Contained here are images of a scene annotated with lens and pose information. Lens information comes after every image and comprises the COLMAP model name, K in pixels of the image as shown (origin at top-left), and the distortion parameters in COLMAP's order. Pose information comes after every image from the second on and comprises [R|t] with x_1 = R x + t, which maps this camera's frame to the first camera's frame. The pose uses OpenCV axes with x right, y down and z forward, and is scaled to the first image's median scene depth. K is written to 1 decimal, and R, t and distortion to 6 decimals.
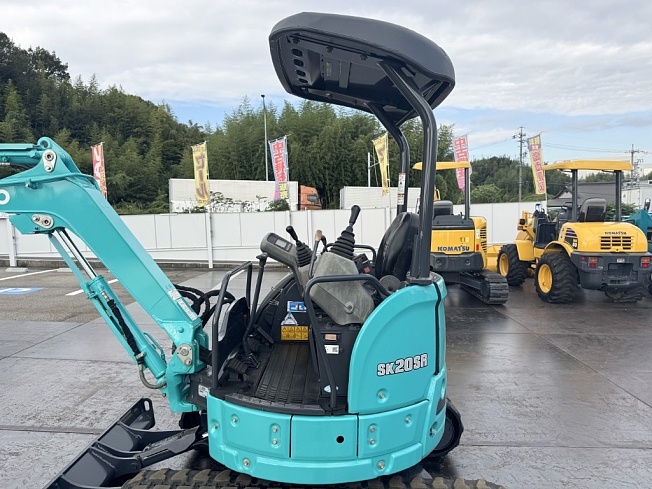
lens RADIAL K [[462.3, 0, 329.1], [0, 462.3, 243.7], [0, 0, 1]] dist [0.075172, -0.089935]
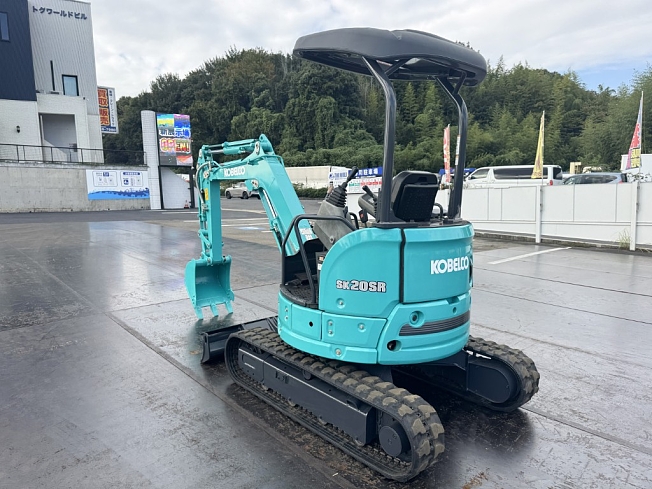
lens RADIAL K [[462.3, 0, 329.1], [0, 462.3, 243.7], [0, 0, 1]] dist [0.075172, -0.089935]
pose [[0.684555, 0.083359, -0.724179, 0.280878], [-0.047840, 0.996436, 0.069476, 0.013701], [0.727389, -0.012915, 0.686103, 0.005878]]
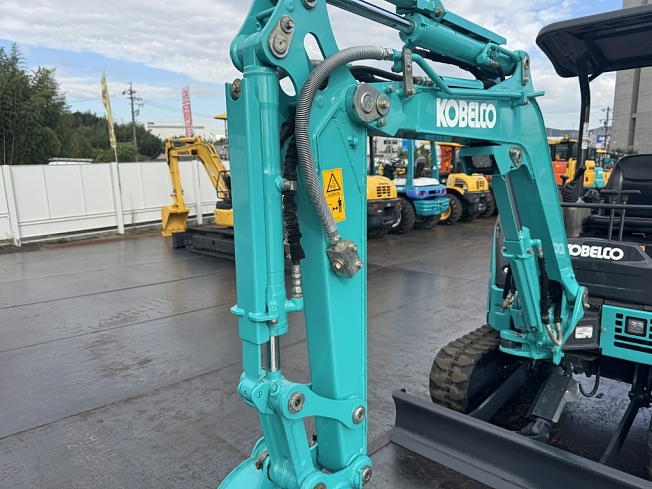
lens RADIAL K [[462.3, 0, 329.1], [0, 462.3, 243.7], [0, 0, 1]] dist [0.075172, -0.089935]
pose [[0.670816, -0.117240, 0.732298, -0.444611], [0.056915, 0.992652, 0.106785, -0.003151], [-0.739437, -0.029954, 0.672559, 0.246765]]
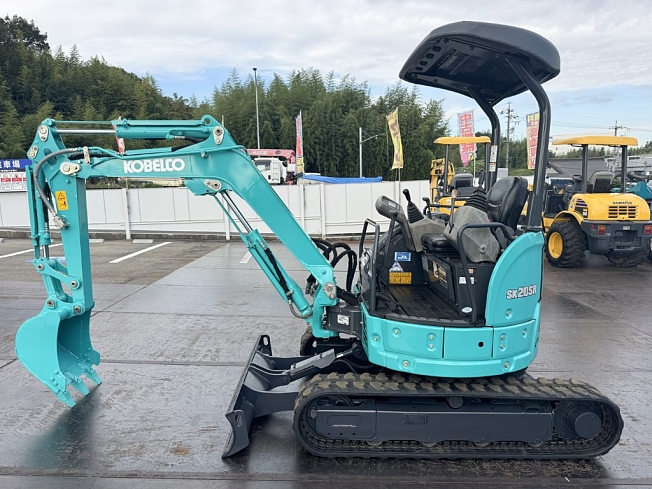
lens RADIAL K [[462.3, 0, 329.1], [0, 462.3, 243.7], [0, 0, 1]] dist [0.075172, -0.089935]
pose [[0.999402, -0.003860, 0.034356, -0.115200], [0.002089, 0.998673, 0.051453, 0.014784], [-0.034509, -0.051350, 0.998084, -0.078812]]
